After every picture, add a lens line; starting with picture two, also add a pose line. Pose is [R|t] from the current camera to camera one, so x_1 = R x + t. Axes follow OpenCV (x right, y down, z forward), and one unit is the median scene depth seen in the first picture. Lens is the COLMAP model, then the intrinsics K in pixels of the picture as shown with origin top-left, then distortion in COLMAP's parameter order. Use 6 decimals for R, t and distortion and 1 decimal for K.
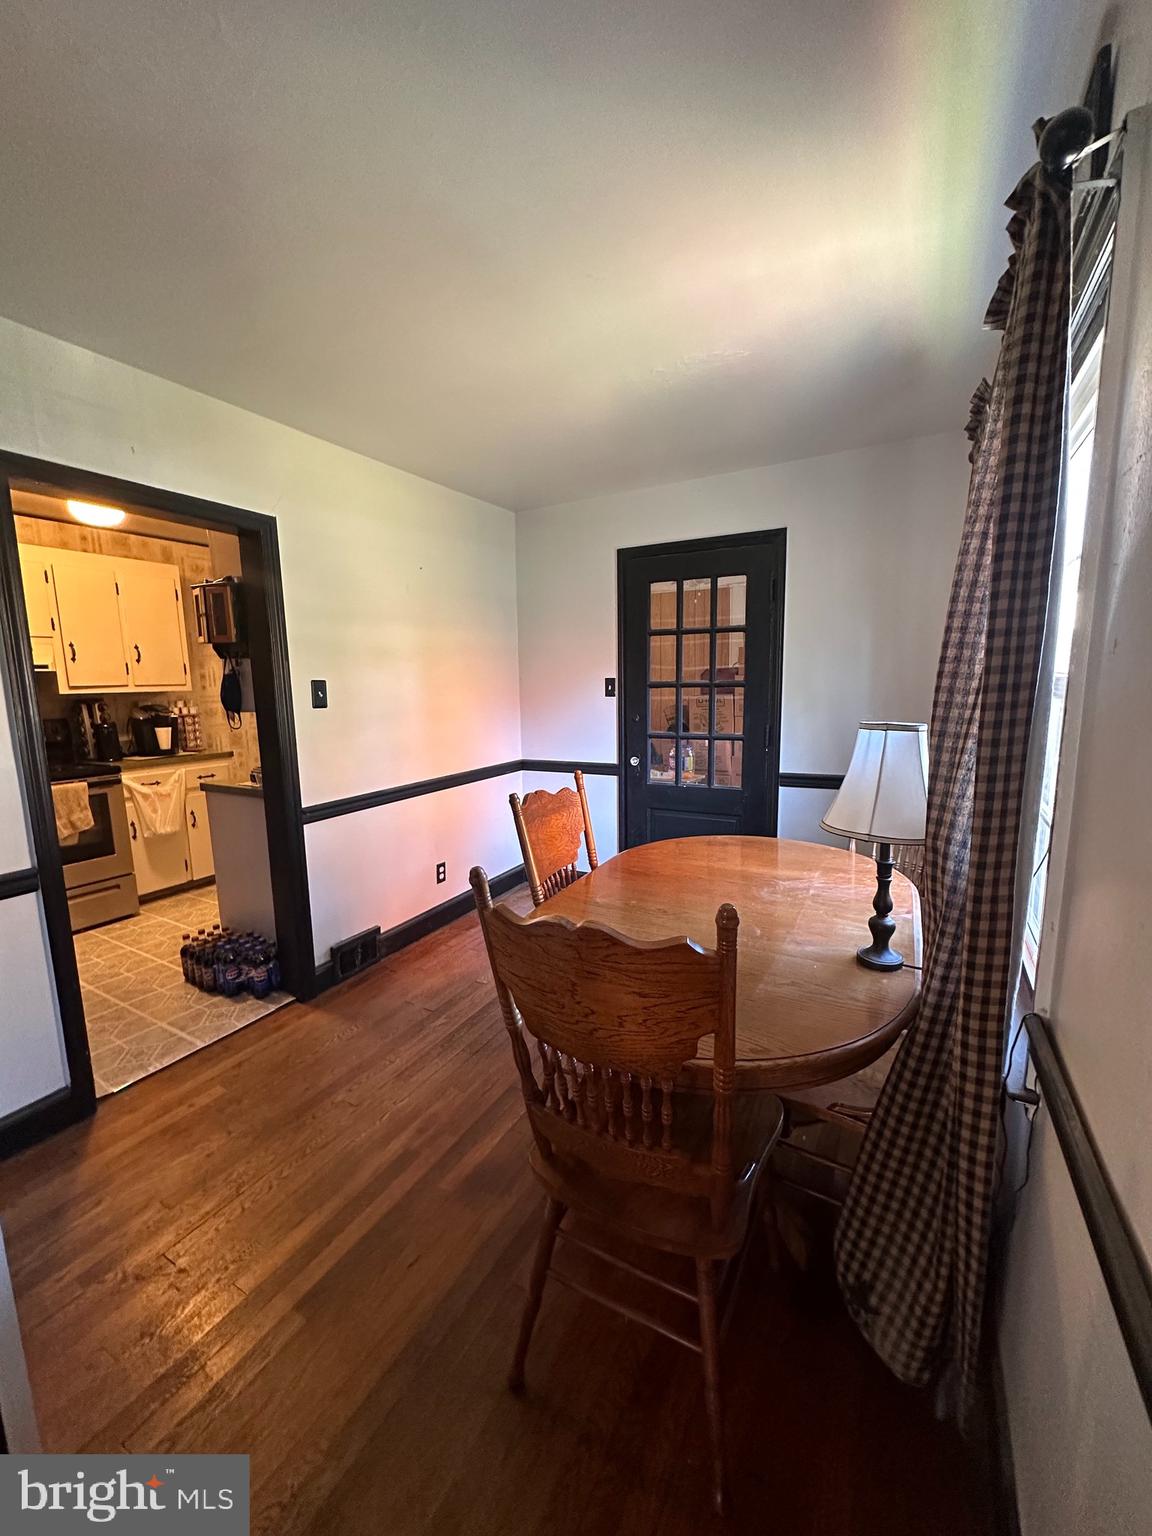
lens RADIAL K [[607.9, 0, 580.7], [0, 607.9, 766.0], [0, 0, 1]] dist [-0.001758, 0.000804]
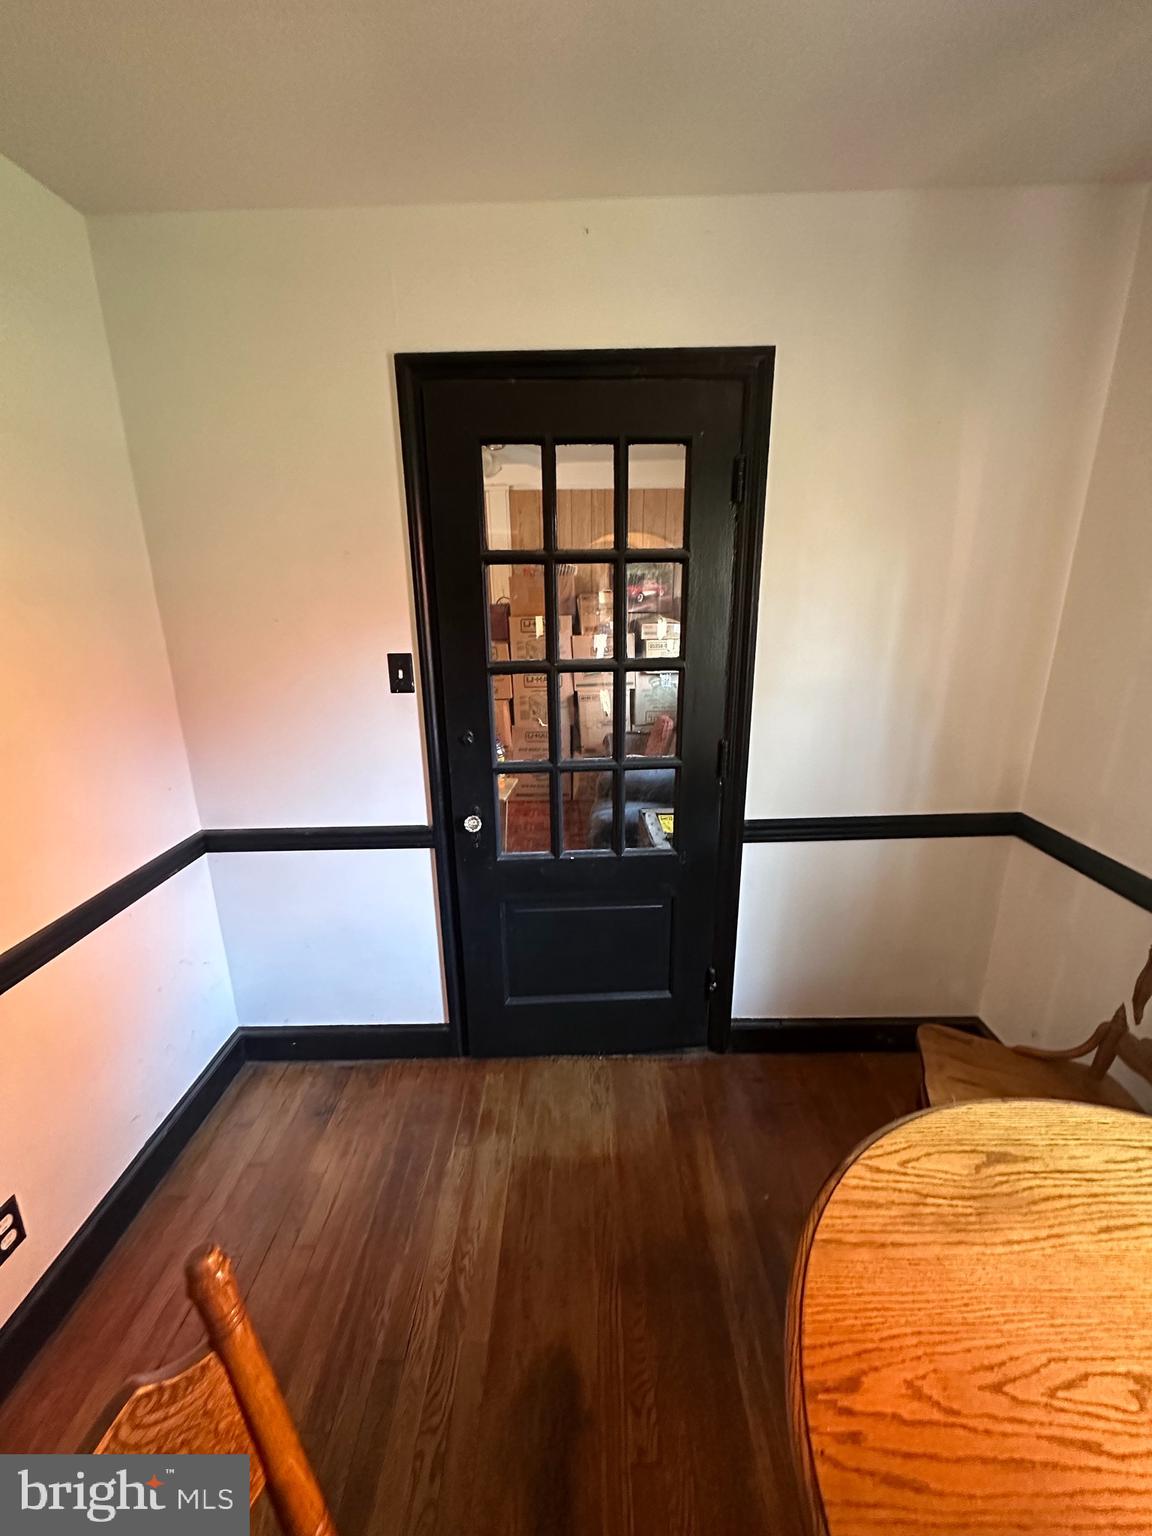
lens RADIAL K [[607.9, 0, 580.7], [0, 607.9, 766.0], [0, 0, 1]] dist [-0.001758, 0.000804]
pose [[0.877742, -0.123656, 0.462903, -0.060245], [0.069187, 0.988708, 0.132925, -0.118174], [-0.474113, -0.084647, 0.876386, 0.543077]]
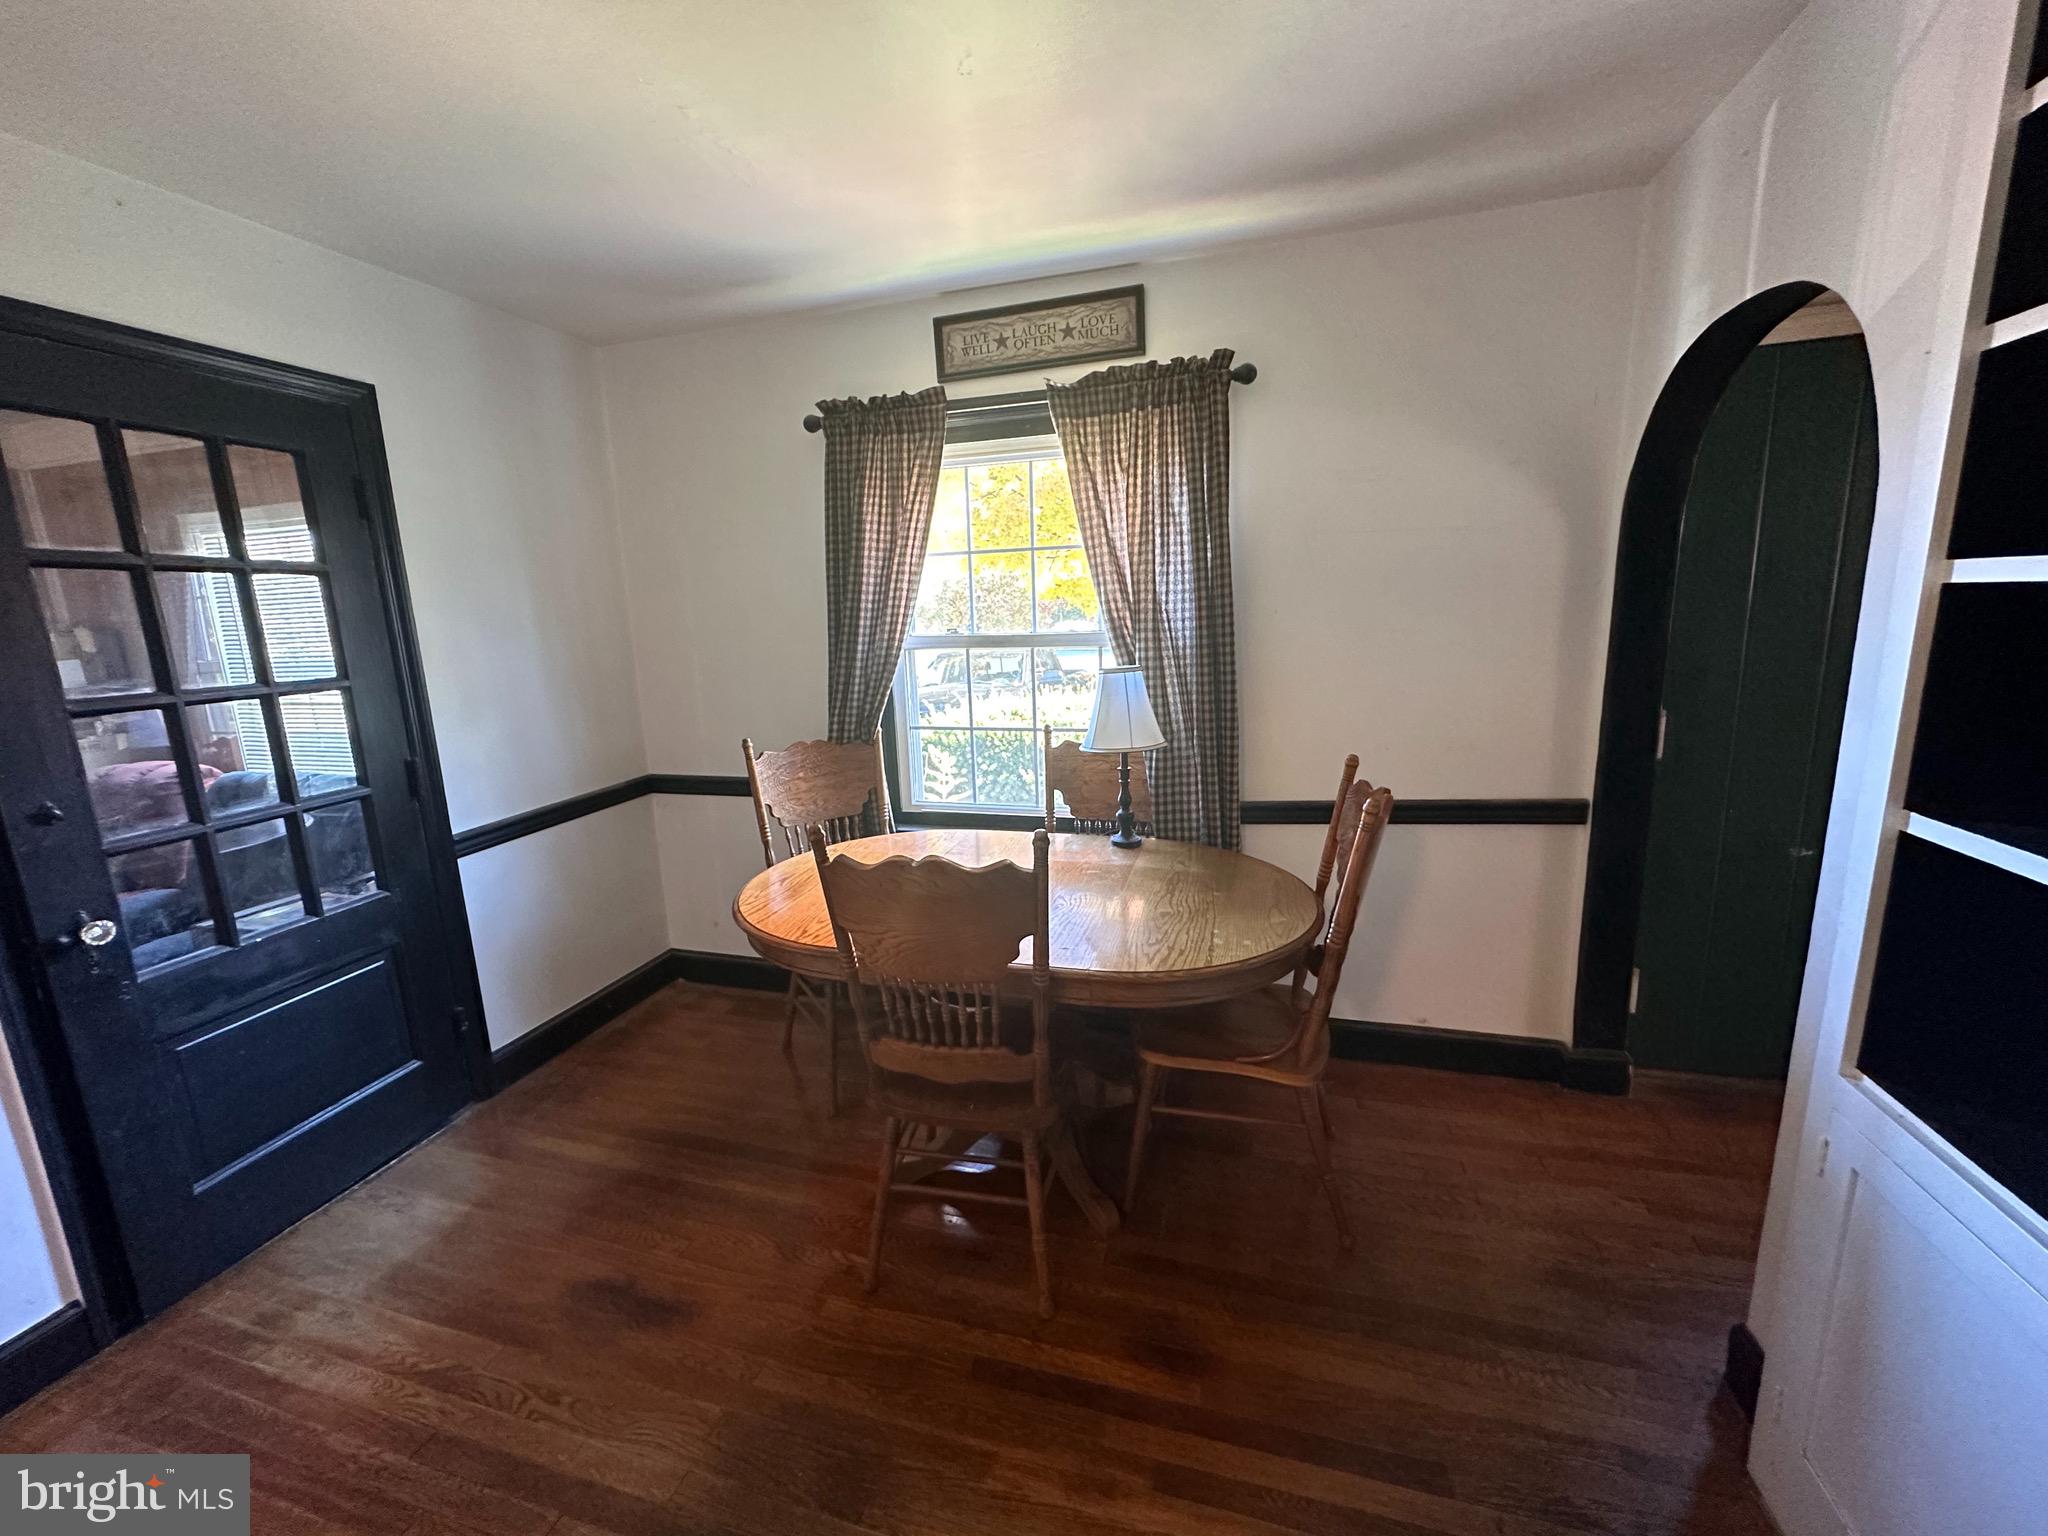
lens RADIAL K [[810.6, 0, 1024.0], [0, 810.6, 768.0], [0, 0, 1]] dist [-0.001758, 0.000804]
pose [[-0.215930, -0.162595, 0.962776, -0.454947], [0.184368, 0.961510, 0.203731, -0.097349], [-0.958844, 0.221496, -0.177642, 0.578393]]
